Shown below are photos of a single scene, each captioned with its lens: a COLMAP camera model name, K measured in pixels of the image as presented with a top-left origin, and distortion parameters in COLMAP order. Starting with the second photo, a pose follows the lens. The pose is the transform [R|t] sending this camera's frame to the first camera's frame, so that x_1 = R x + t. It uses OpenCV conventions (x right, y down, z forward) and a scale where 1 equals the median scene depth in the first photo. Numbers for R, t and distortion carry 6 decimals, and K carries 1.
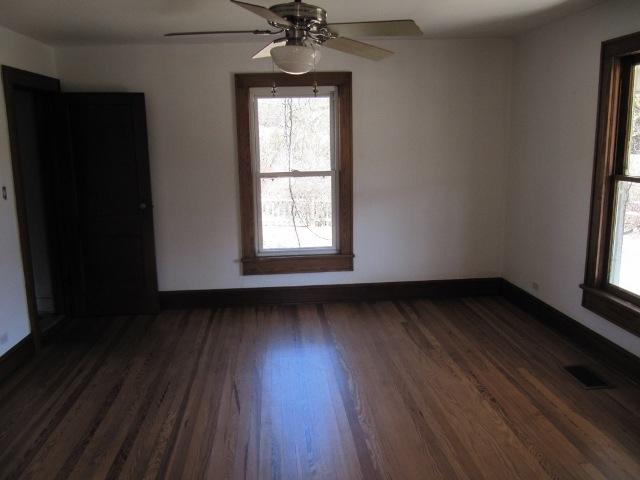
lens RADIAL K [[530.4, 0, 309.3], [0, 530.4, 239.2], [0, 0, 1]] dist [-0.066088, 0.044438]
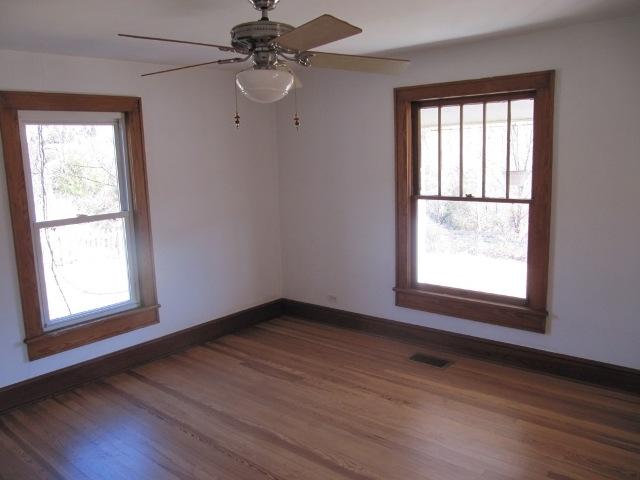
lens RADIAL K [[530.4, 0, 309.3], [0, 530.4, 239.2], [0, 0, 1]] dist [-0.066088, 0.044438]
pose [[0.708459, -0.117357, 0.695926, -0.354193], [0.149977, 0.988590, 0.014033, -0.055192], [-0.689633, 0.094431, 0.717976, 0.202373]]
